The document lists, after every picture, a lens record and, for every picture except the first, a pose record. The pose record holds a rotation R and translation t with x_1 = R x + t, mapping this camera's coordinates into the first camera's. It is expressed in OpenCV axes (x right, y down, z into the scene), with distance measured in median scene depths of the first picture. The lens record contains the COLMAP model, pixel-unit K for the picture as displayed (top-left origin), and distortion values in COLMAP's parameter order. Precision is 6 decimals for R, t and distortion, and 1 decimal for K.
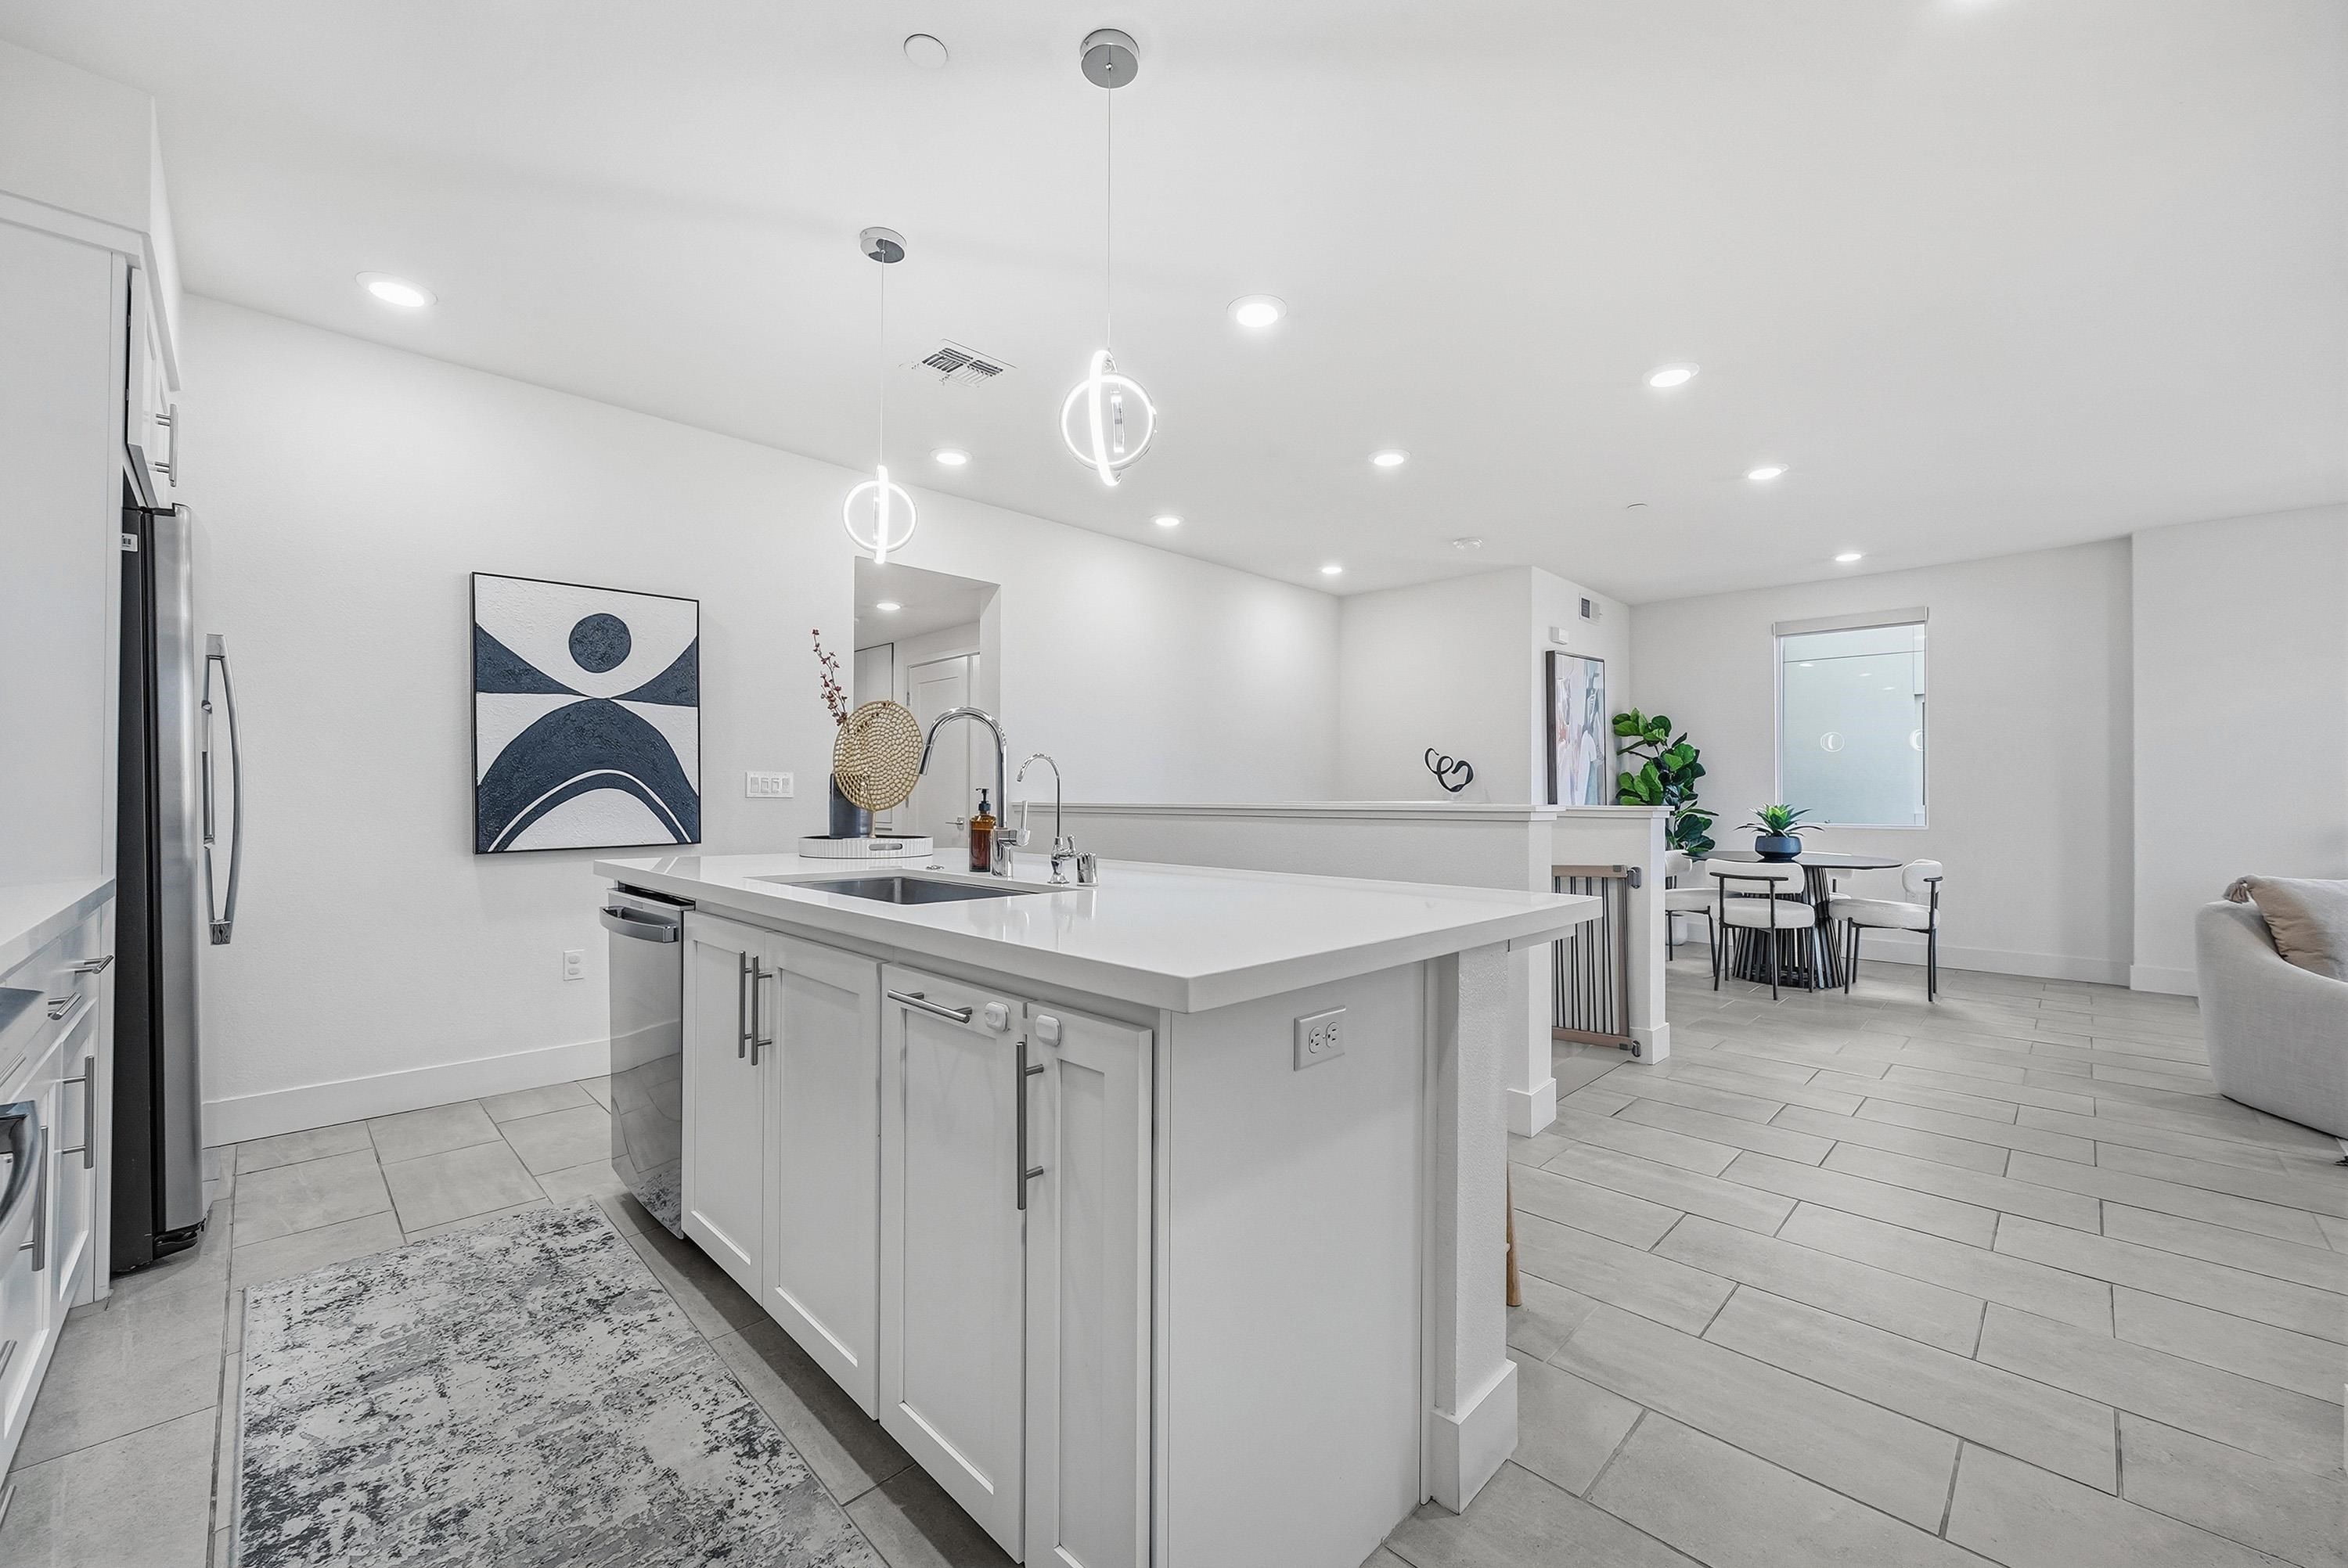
lens RADIAL K [[929.8, 0, 1194.0], [0, 929.8, 806.2], [0, 0, 1]] dist [-0.003143, 0.000183]
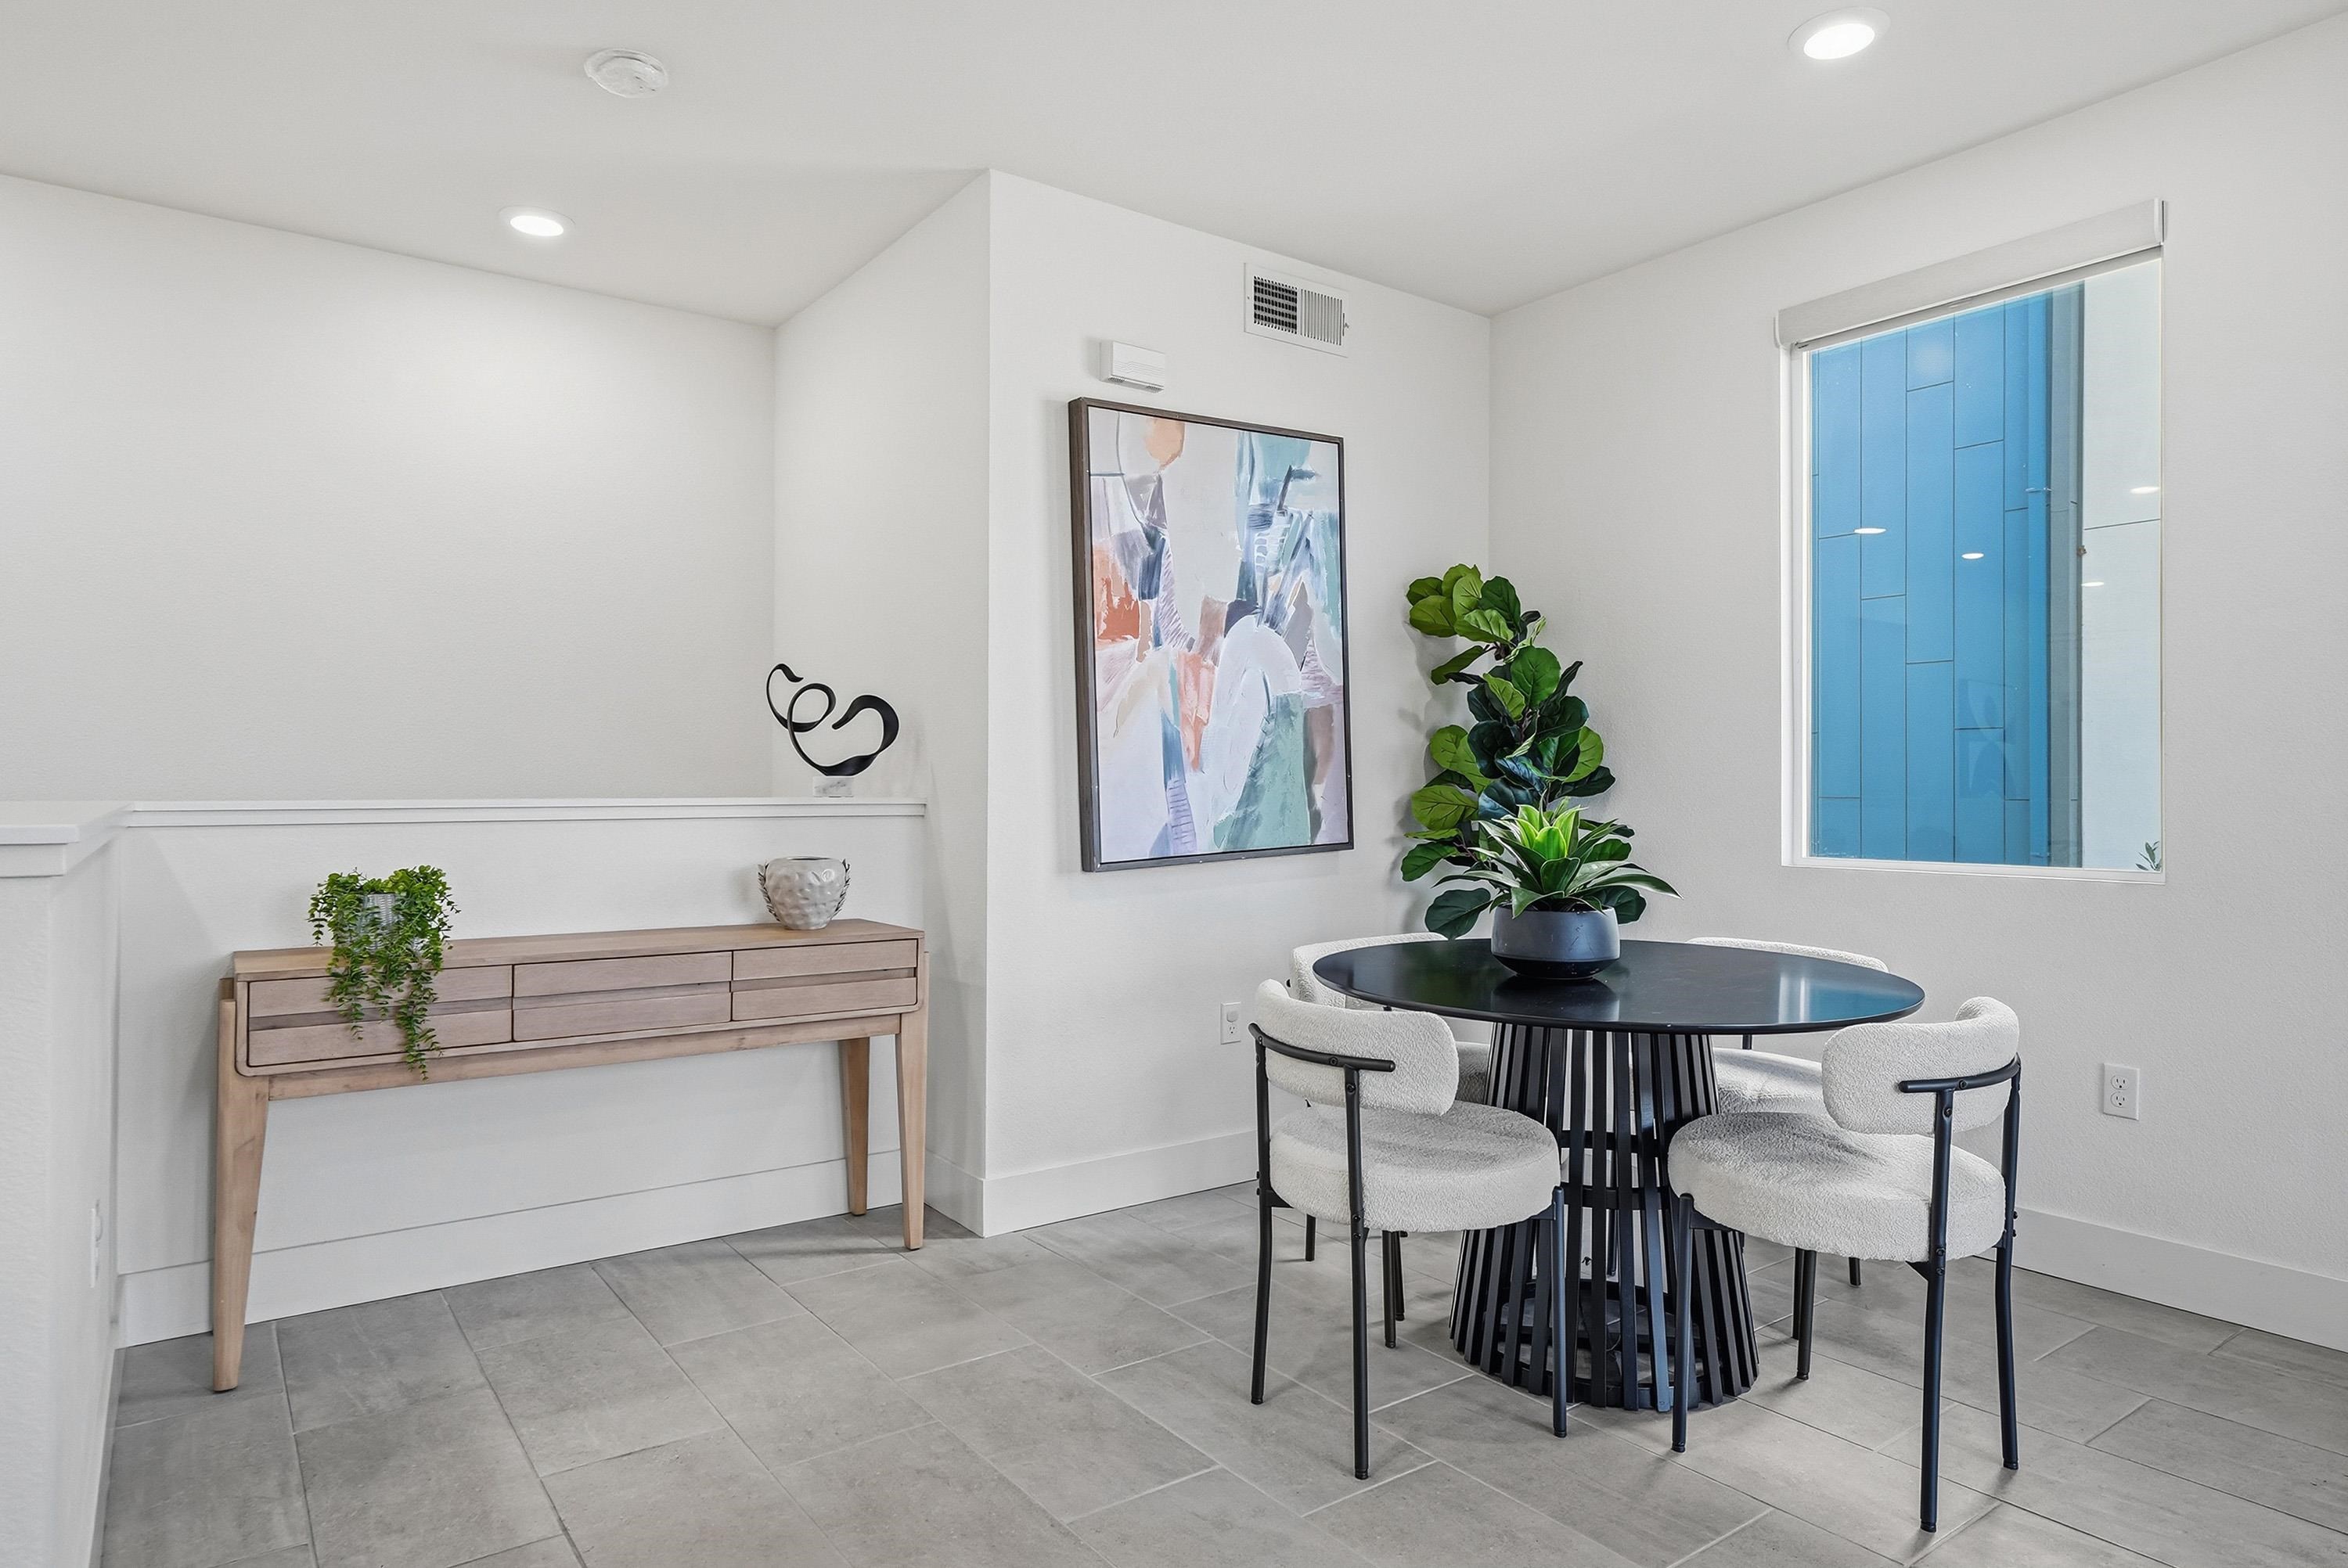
lens RADIAL K [[1359.5, 0, 1165.4], [0, 1359.5, 770.3], [0, 0, 1]] dist [-0.032903, -0.000369]
pose [[0.984962, -0.001203, -0.172768, 0.507853], [-0.002425, 0.999781, -0.020783, -0.006320], [0.172756, 0.020889, 0.984743, 0.469048]]
